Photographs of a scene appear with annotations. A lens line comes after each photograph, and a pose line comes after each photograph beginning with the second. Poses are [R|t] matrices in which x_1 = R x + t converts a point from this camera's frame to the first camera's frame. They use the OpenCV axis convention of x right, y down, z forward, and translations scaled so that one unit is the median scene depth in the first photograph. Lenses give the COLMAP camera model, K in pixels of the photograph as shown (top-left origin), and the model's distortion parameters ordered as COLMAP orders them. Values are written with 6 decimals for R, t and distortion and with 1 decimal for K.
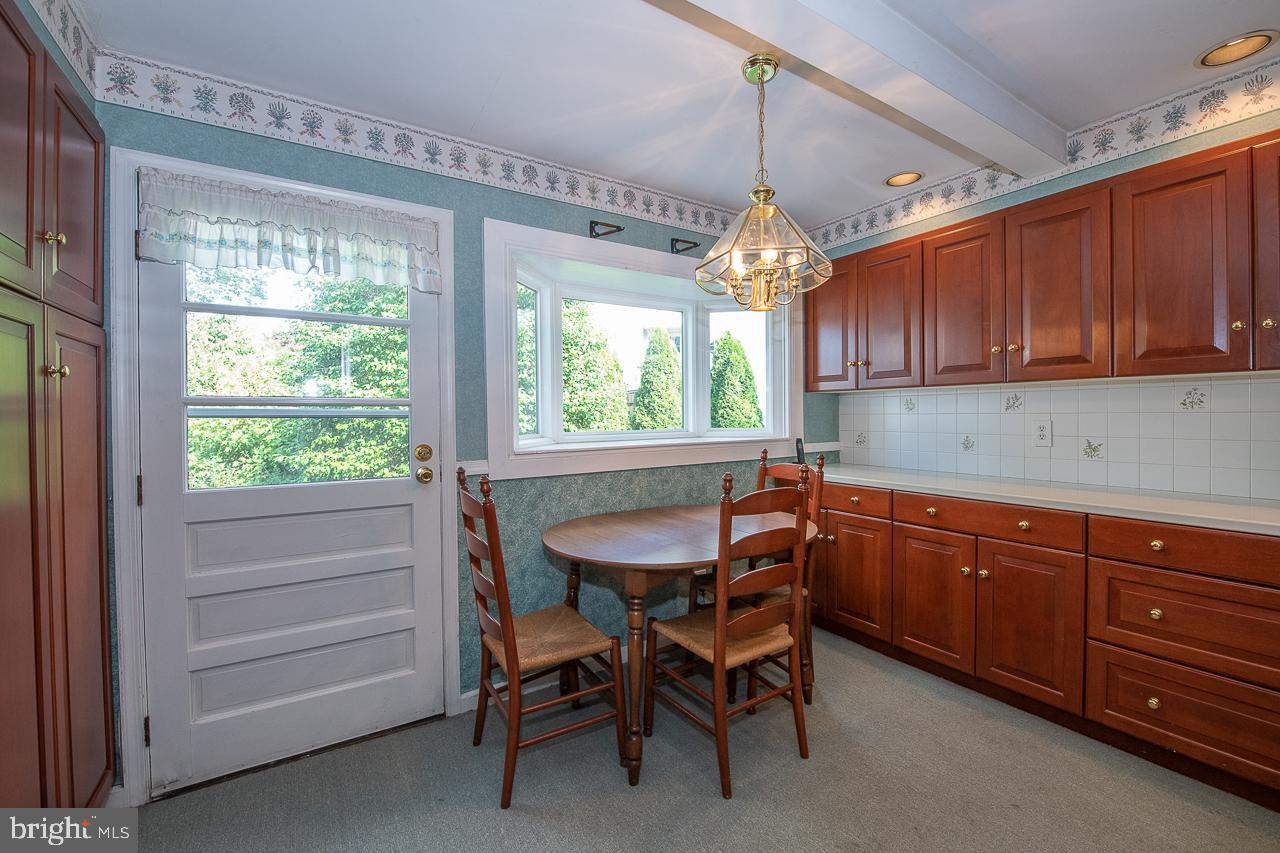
lens RADIAL K [[522.3, 0, 640.4], [0, 522.3, 419.9], [0, 0, 1]] dist [-0.019445, -0.000385]
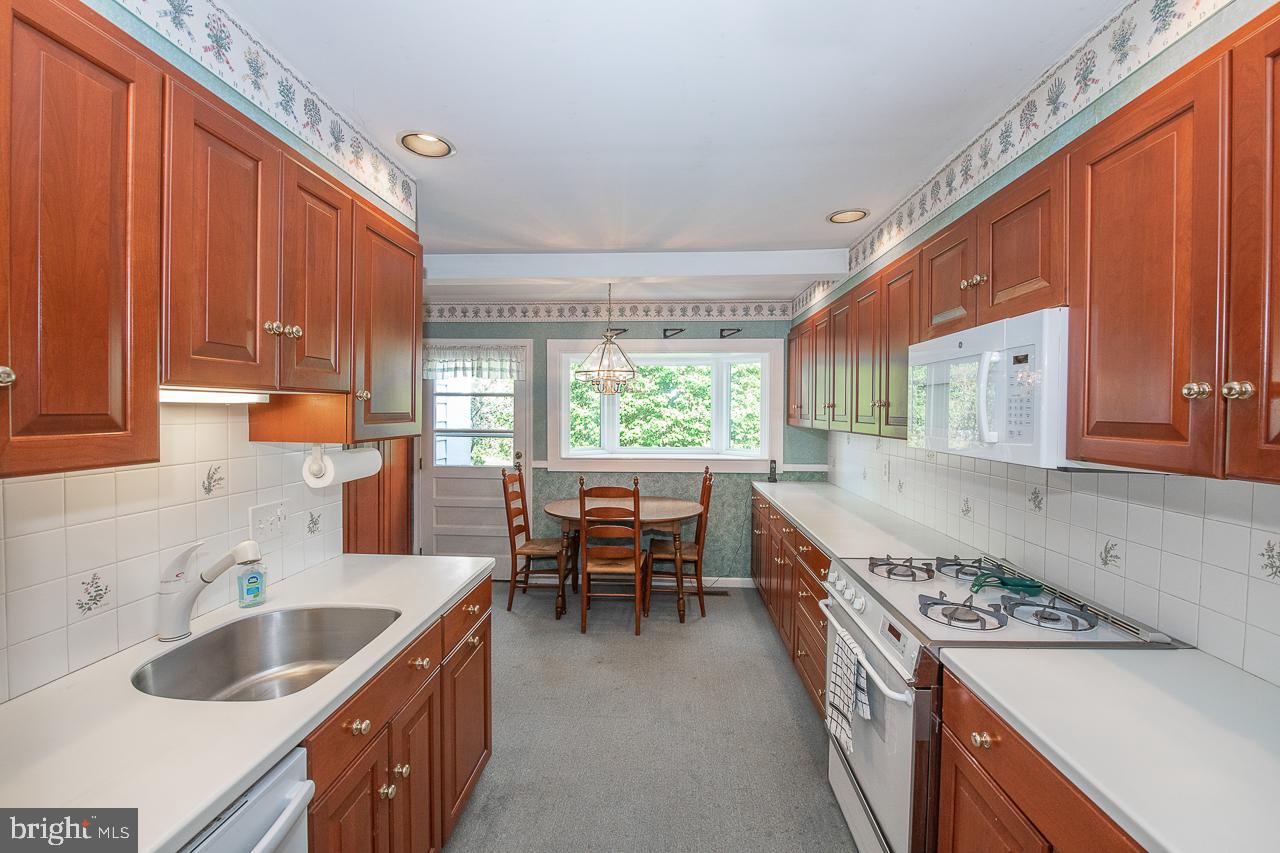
lens RADIAL K [[522.3, 0, 640.1], [0, 522.3, 418.1], [0, 0, 1]] dist [-0.019445, -0.000385]
pose [[0.813262, 0.022110, -0.581478, 1.121829], [-0.018359, 0.999755, 0.012337, -0.115128], [0.581608, 0.000642, 0.813469, -0.405247]]
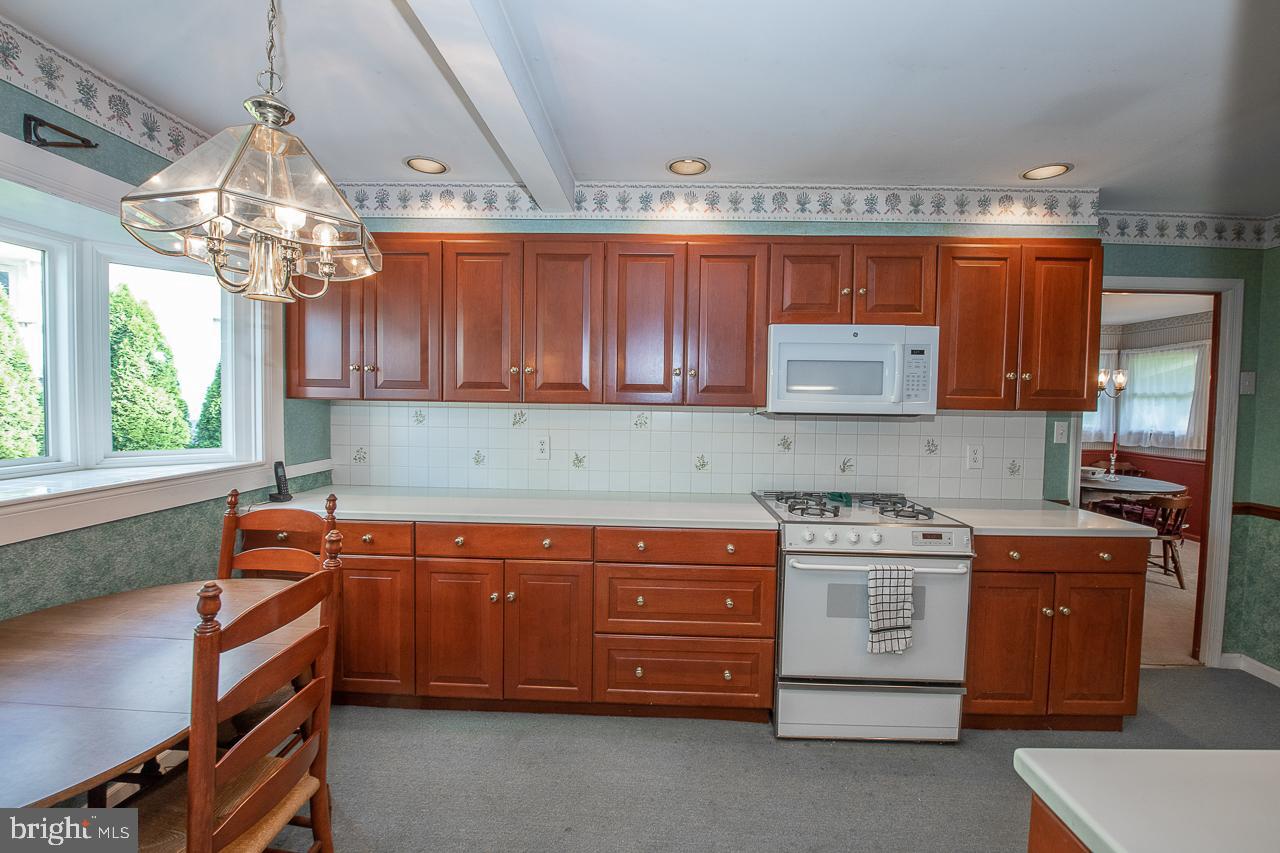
lens RADIAL K [[522.3, 0, 650.1], [0, 522.3, 420.7], [0, 0, 1]] dist [-0.019445, -0.000385]
pose [[0.555052, -0.013259, 0.831710, -0.020222], [-0.013491, 0.999598, 0.024939, -0.067239], [-0.831706, -0.025063, 0.554650, 0.210515]]
